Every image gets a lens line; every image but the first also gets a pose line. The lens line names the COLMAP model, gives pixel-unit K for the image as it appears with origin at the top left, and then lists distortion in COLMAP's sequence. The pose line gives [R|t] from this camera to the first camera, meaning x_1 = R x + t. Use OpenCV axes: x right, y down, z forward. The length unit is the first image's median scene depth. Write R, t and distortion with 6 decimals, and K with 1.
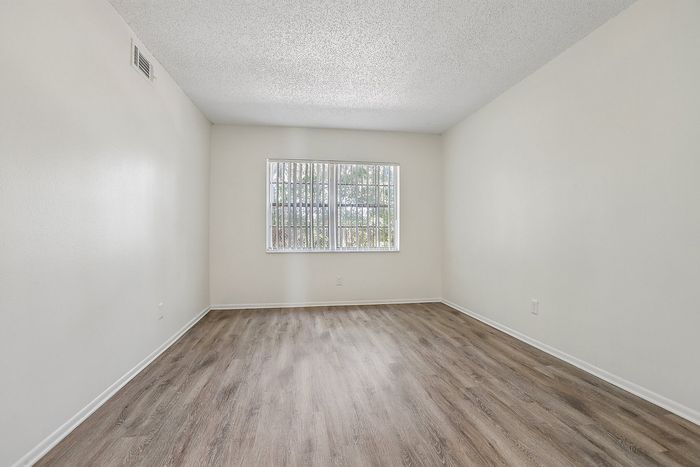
lens RADIAL K [[318.8, 0, 348.0], [0, 318.8, 234.5], [0, 0, 1]] dist [-0.056988, 0.023653]
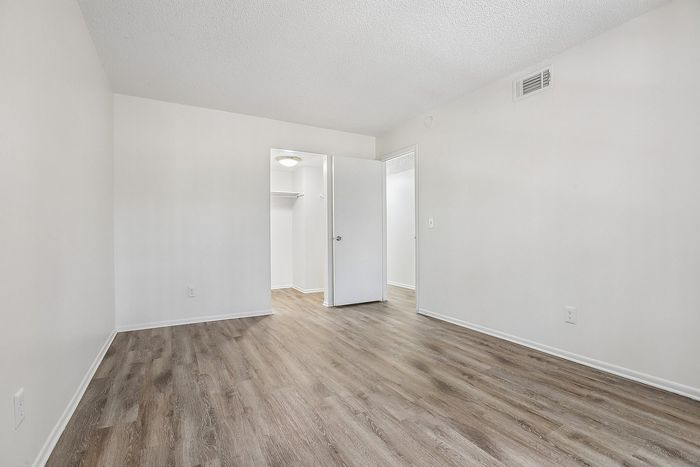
lens RADIAL K [[318.8, 0, 348.0], [0, 318.8, 234.5], [0, 0, 1]] dist [-0.056988, 0.023653]
pose [[-0.935949, 0.008571, -0.352032, 0.404989], [0.005220, 0.999932, 0.010467, -0.008109], [0.352098, 0.007959, -0.935929, 1.940271]]
